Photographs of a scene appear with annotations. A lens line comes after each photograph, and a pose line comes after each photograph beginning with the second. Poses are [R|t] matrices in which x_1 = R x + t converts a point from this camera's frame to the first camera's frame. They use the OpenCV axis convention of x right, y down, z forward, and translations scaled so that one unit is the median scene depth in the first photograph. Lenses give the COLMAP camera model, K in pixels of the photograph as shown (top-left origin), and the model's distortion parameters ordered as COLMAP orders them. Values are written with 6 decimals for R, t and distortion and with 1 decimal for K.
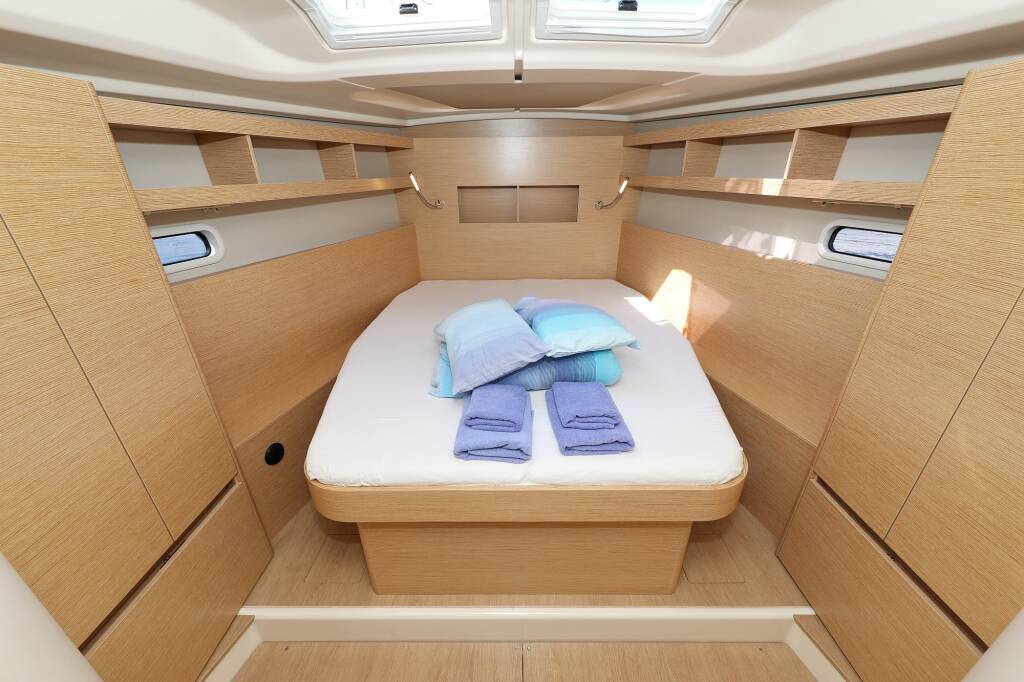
lens RADIAL K [[389.0, 0, 512.0], [0, 389.0, 341.0], [0, 0, 1]] dist [-0.001343, -0.000020]
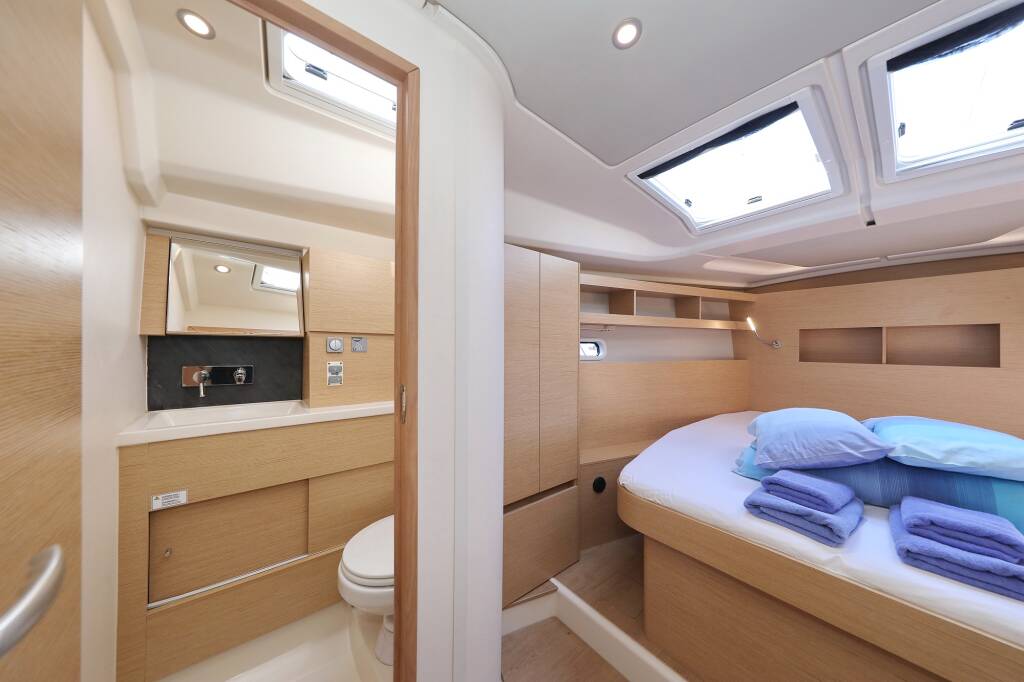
lens RADIAL K [[318.7, 0, 512.0], [0, 318.7, 341.0], [0, 0, 1]] dist [-0.000573, -0.000032]
pose [[0.622103, 0.008738, -0.782886, 0.111545], [-0.334374, 0.907124, -0.255578, 0.252534], [0.707942, 0.420773, 0.567247, -0.122953]]
